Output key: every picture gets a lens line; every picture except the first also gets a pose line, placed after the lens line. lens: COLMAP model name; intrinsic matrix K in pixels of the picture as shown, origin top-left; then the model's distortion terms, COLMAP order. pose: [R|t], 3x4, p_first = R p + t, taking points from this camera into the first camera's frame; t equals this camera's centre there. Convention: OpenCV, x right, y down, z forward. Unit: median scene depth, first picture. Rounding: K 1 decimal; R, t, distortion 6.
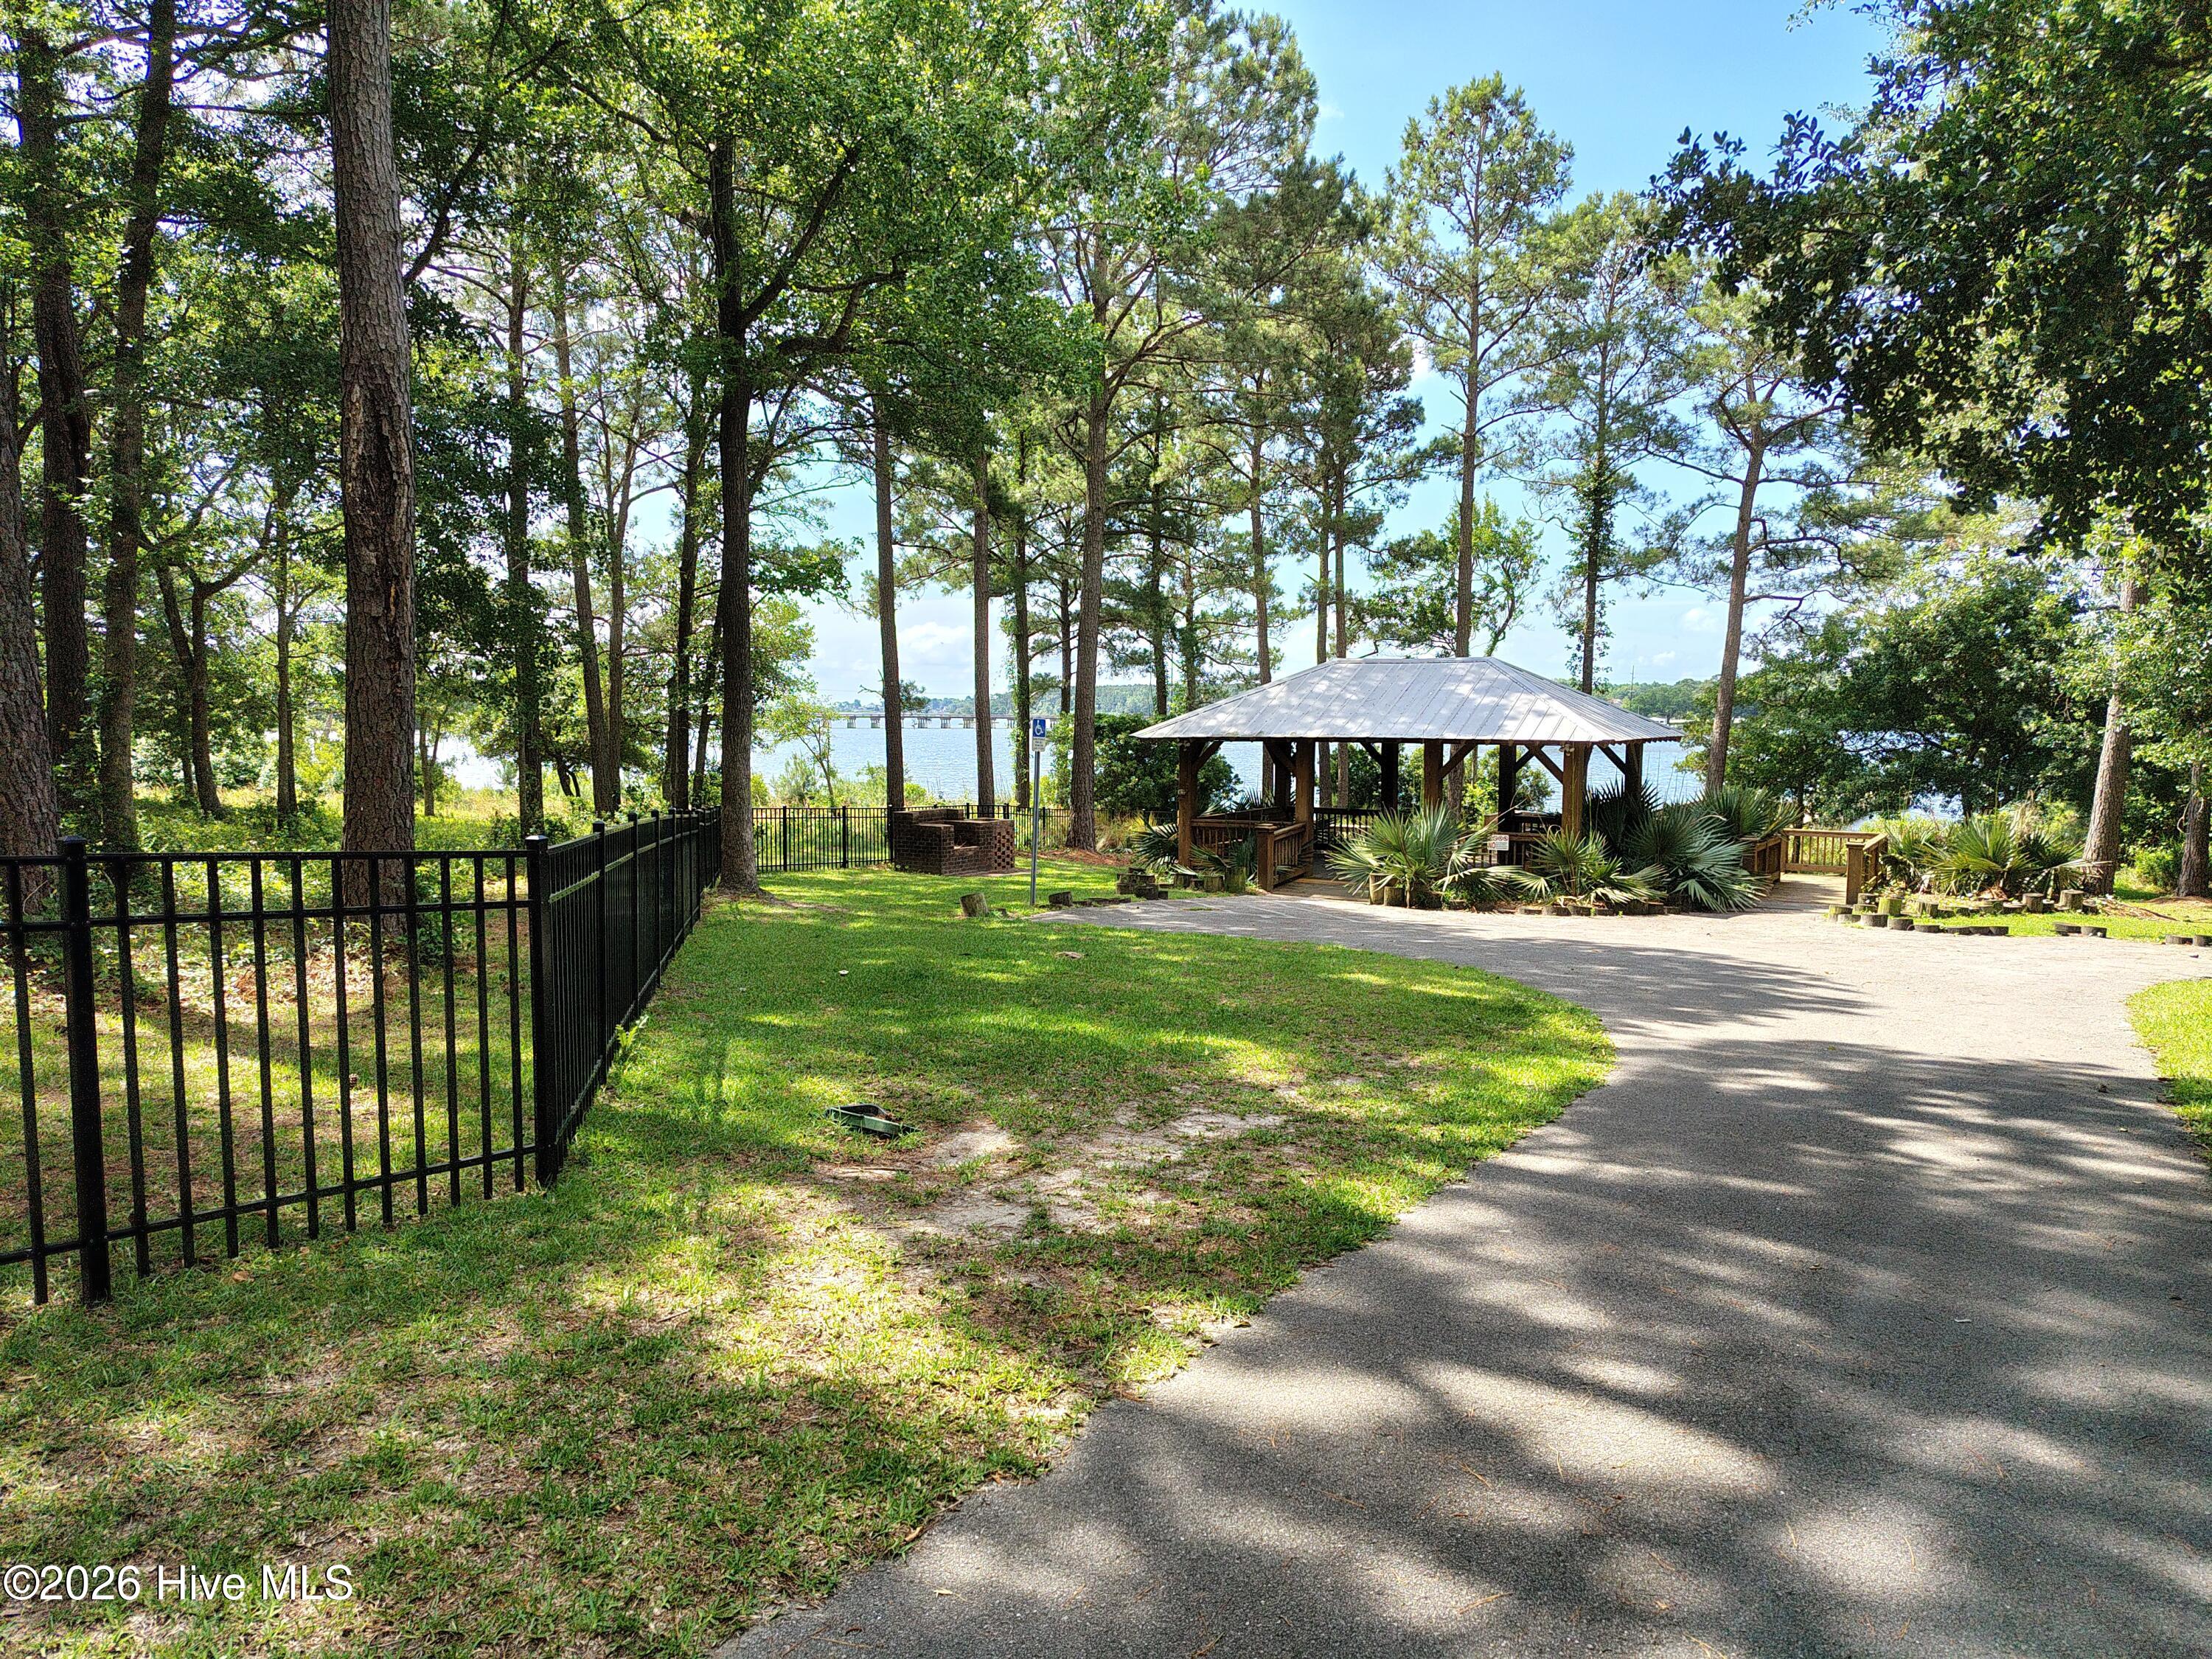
lens RADIAL K [[1534.6, 0, 1104.0], [0, 1534.6, 840.9], [0, 0, 1]] dist [0.049815, -0.058582]
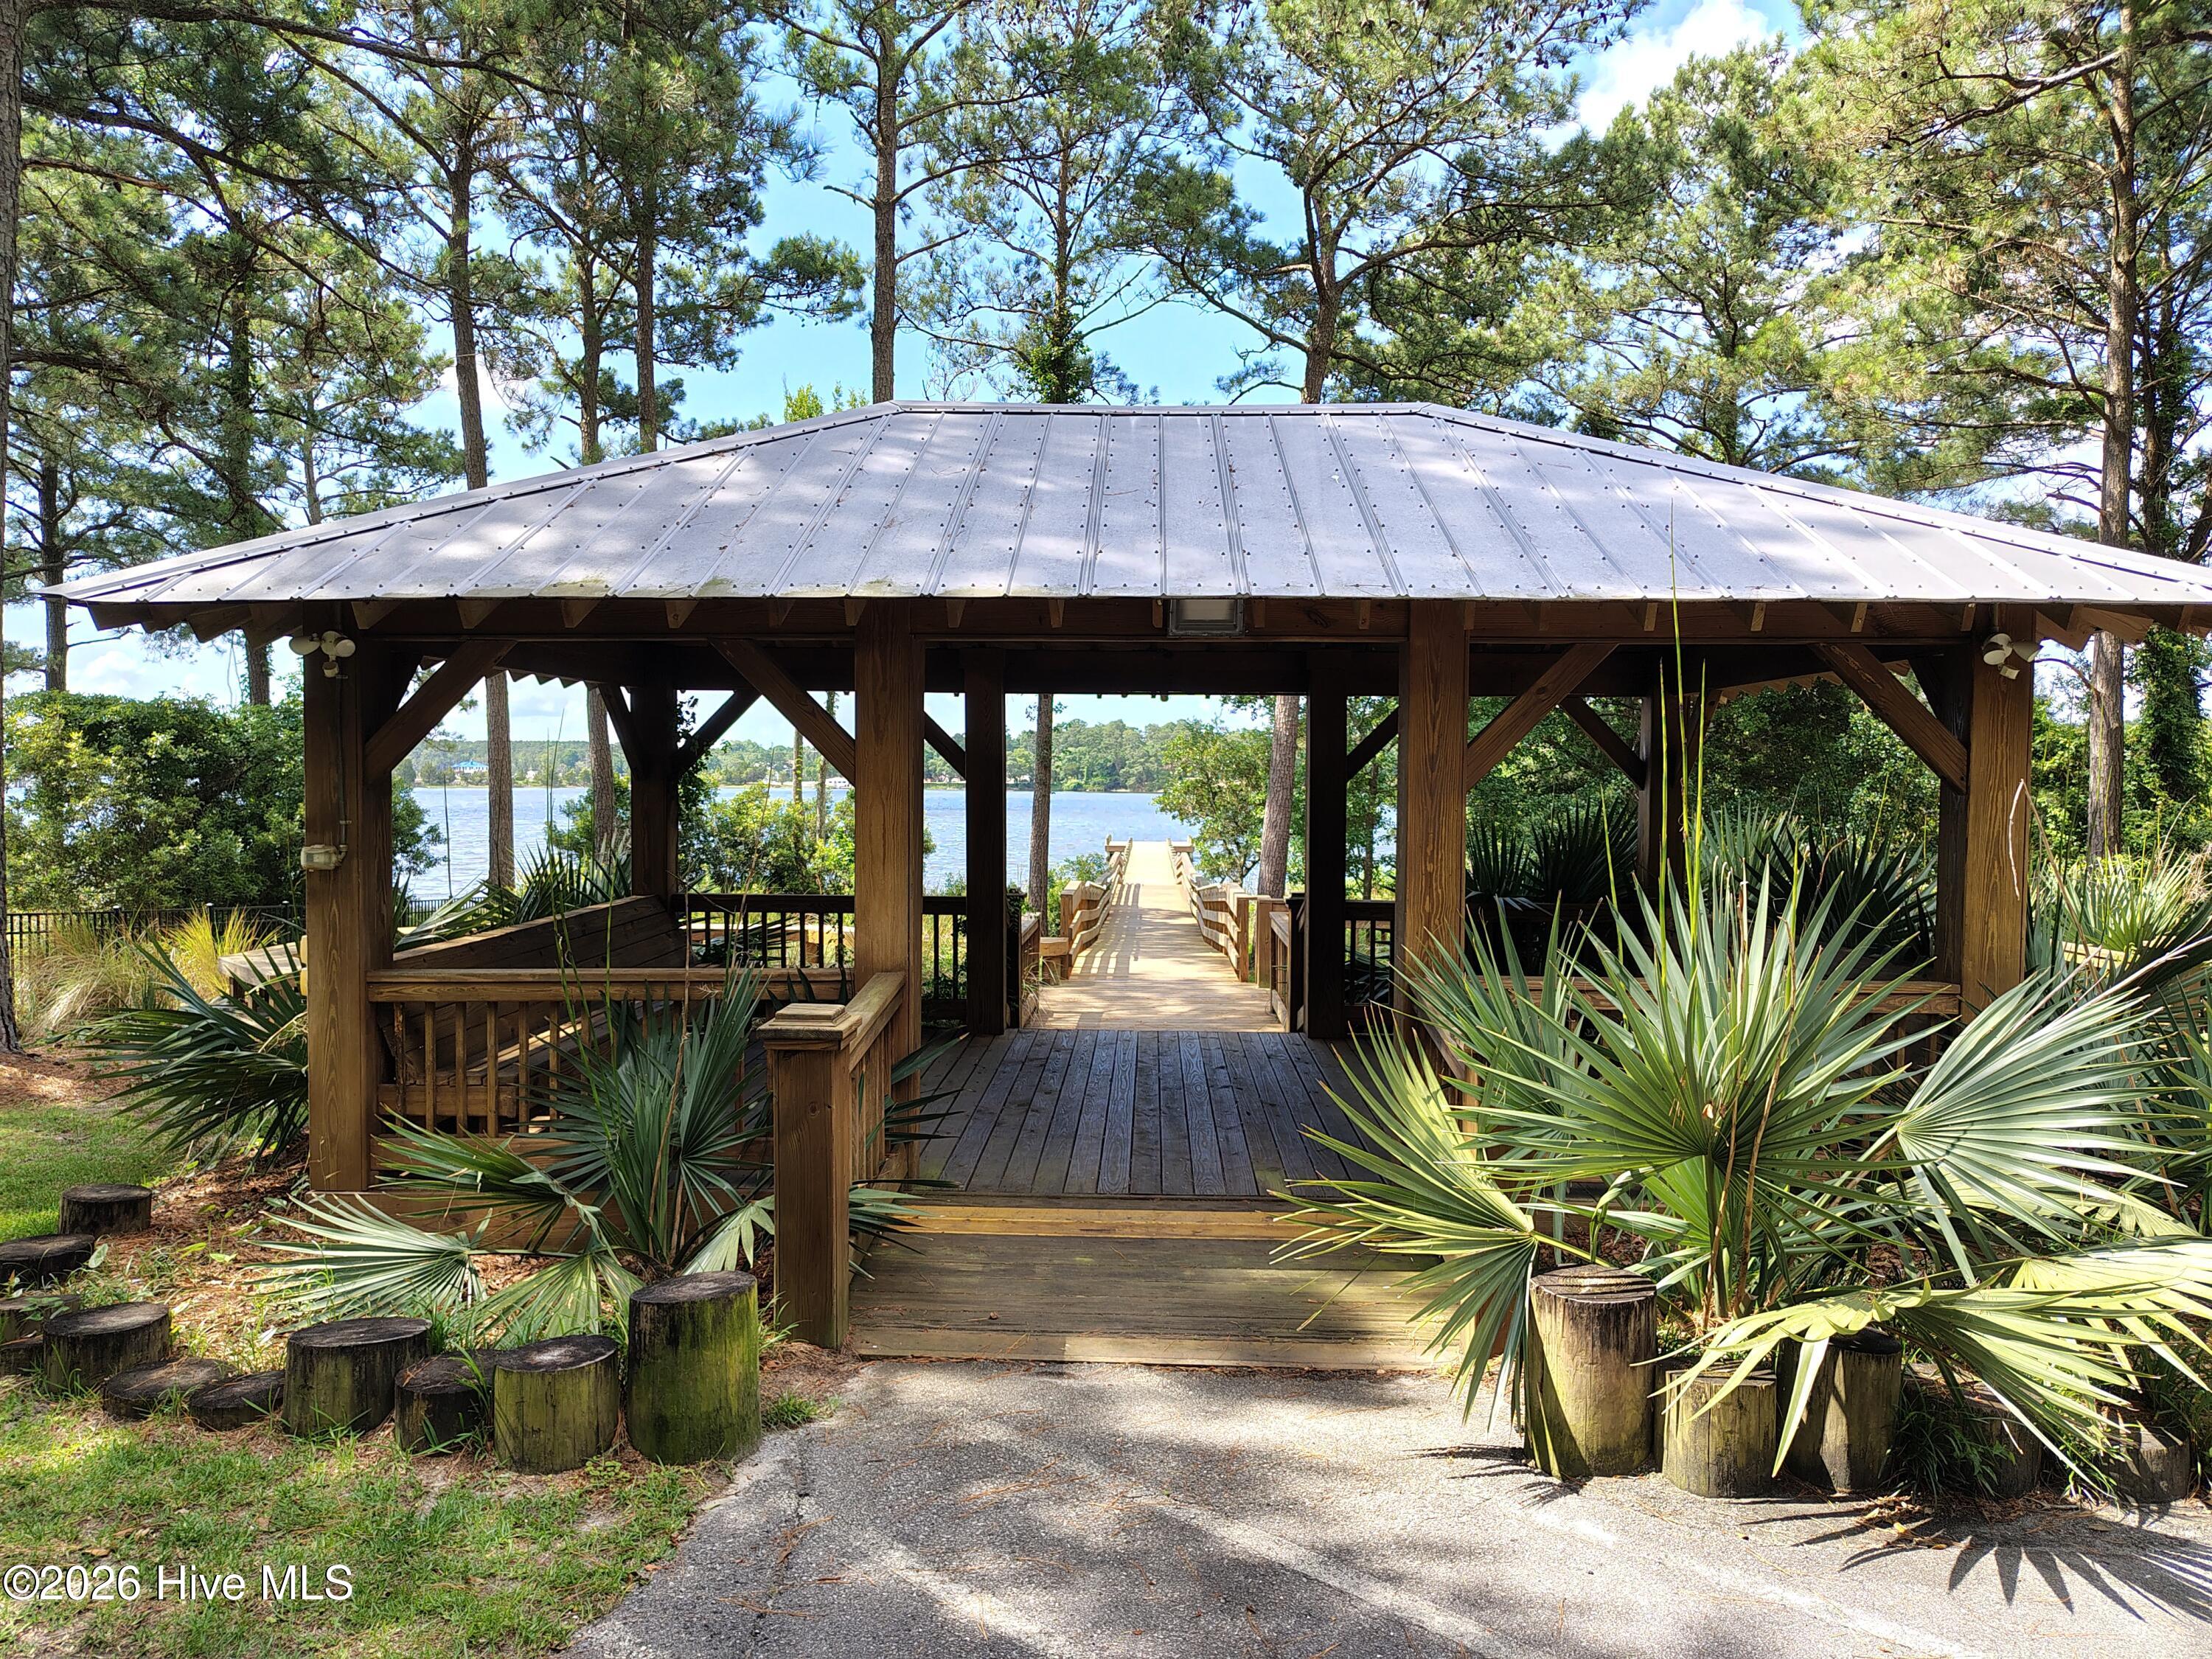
lens RADIAL K [[1534.6, 0, 1104.0], [0, 1534.6, 840.9], [0, 0, 1]] dist [0.049815, -0.058582]
pose [[0.866260, -0.016251, 0.499329, 0.024579], [0.037426, 0.998773, -0.032424, -0.014169], [-0.498190, 0.046775, 0.865805, 0.453765]]
